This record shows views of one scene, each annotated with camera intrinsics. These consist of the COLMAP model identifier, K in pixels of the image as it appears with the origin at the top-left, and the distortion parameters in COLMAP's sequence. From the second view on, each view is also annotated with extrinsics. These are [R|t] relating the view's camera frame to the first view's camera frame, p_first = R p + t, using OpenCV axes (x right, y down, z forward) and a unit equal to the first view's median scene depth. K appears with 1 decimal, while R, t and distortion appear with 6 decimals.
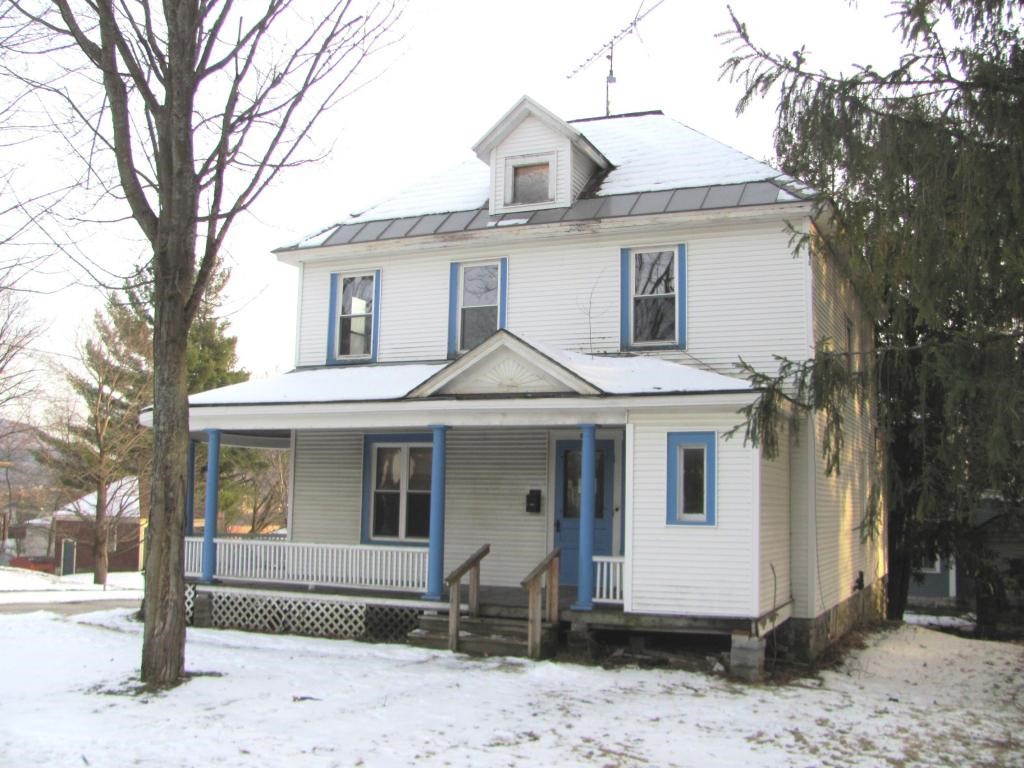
lens RADIAL K [[1074.2, 0, 510.8], [0, 1074.2, 379.9], [0, 0, 1]] dist [-0.147449, 0.000000]
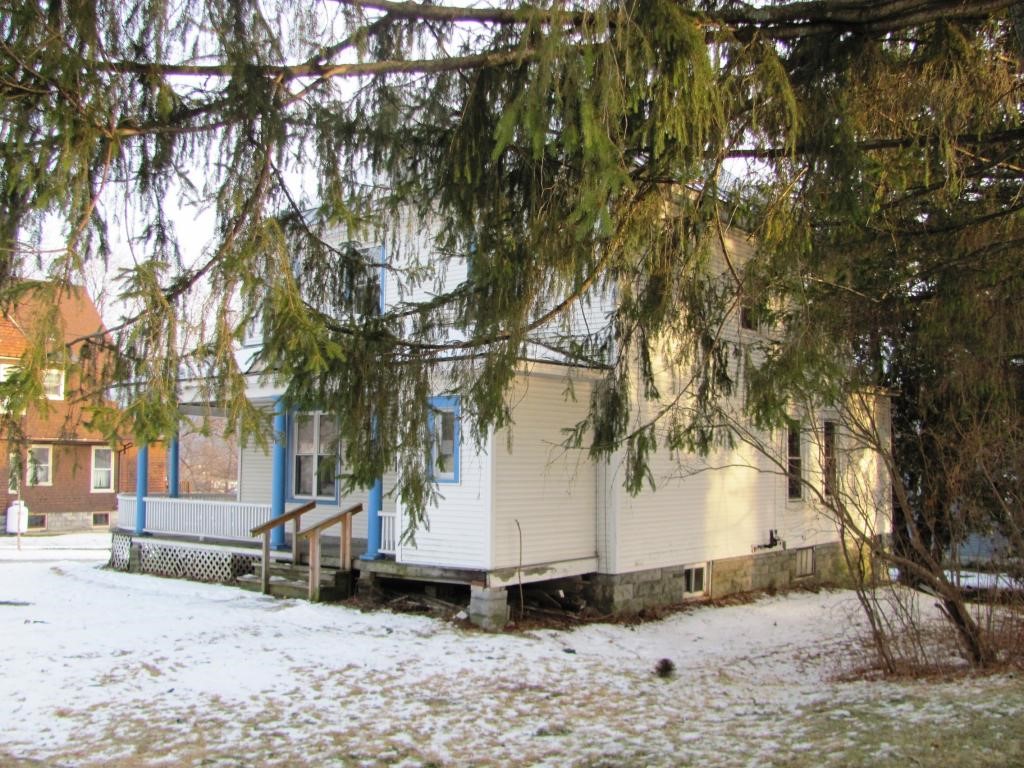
lens RADIAL K [[1074.2, 0, 513.7], [0, 1074.2, 389.2], [0, 0, 1]] dist [-0.147449, 0.000000]
pose [[0.966056, -0.031141, -0.256449, 0.443503], [0.041791, 0.998471, 0.036184, 0.005055], [0.254930, -0.045673, 0.965880, -0.019116]]
